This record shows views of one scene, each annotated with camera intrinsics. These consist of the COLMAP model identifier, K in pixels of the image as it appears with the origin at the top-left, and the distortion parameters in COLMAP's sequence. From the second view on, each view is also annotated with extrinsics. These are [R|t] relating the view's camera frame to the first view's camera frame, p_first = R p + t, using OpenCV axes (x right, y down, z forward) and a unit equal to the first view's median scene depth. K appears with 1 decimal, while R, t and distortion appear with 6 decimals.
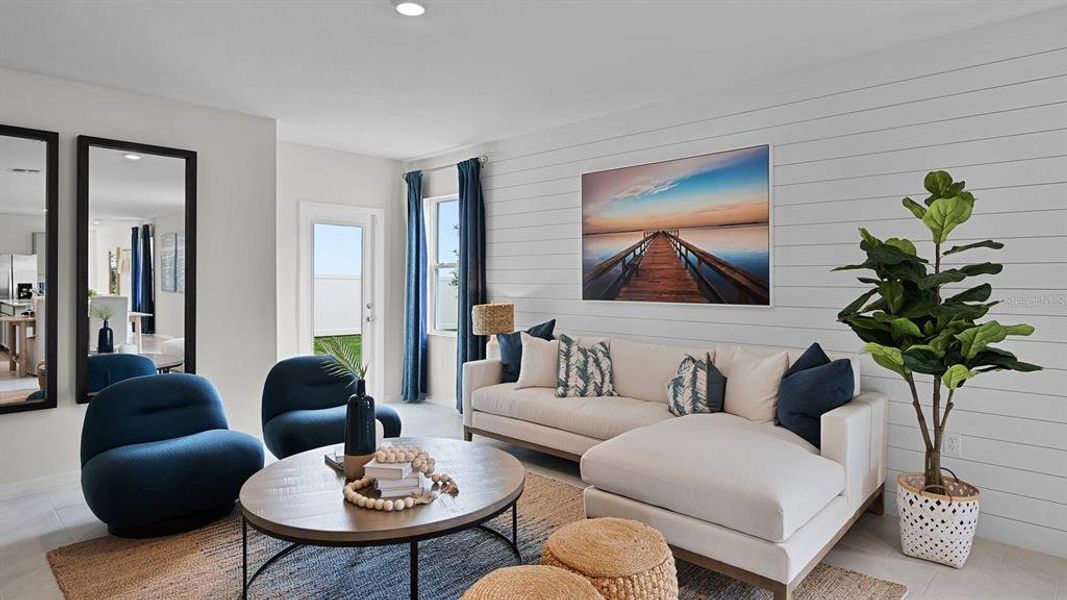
lens RADIAL K [[592.3, 0, 532.5], [0, 592.3, 274.9], [0, 0, 1]] dist [0.004294, 0.000422]
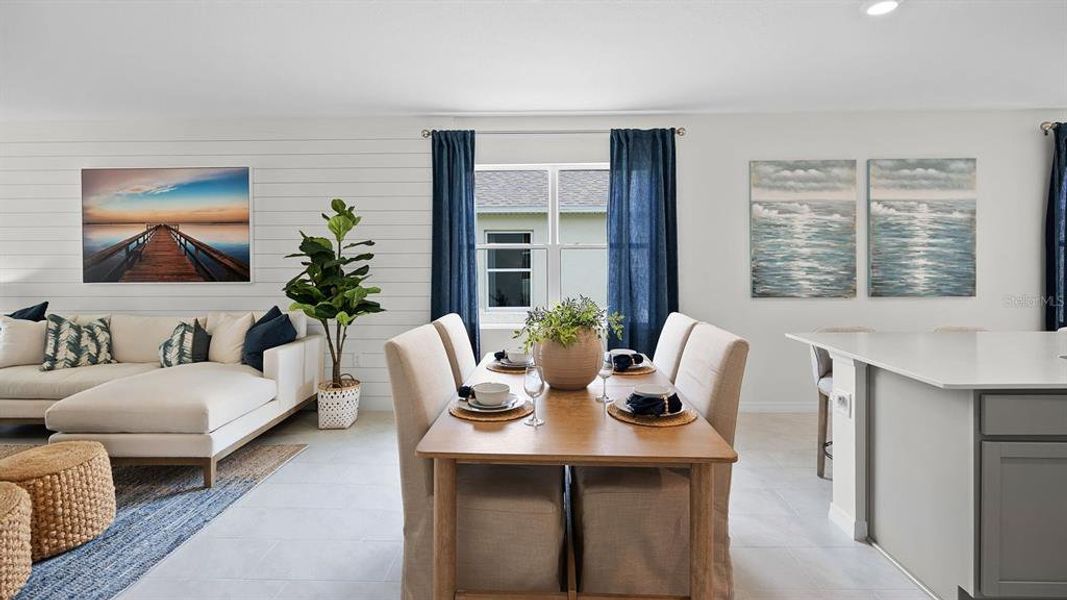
lens RADIAL K [[501.7, 0, 535.6], [0, 501.7, 259.4], [0, 0, 1]] dist [0.000188, 0.000155]
pose [[0.739463, -0.003052, 0.673190, 0.091876], [0.000204, 0.999991, 0.004310, -0.005946], [-0.673197, -0.003050, 0.739457, -0.310075]]
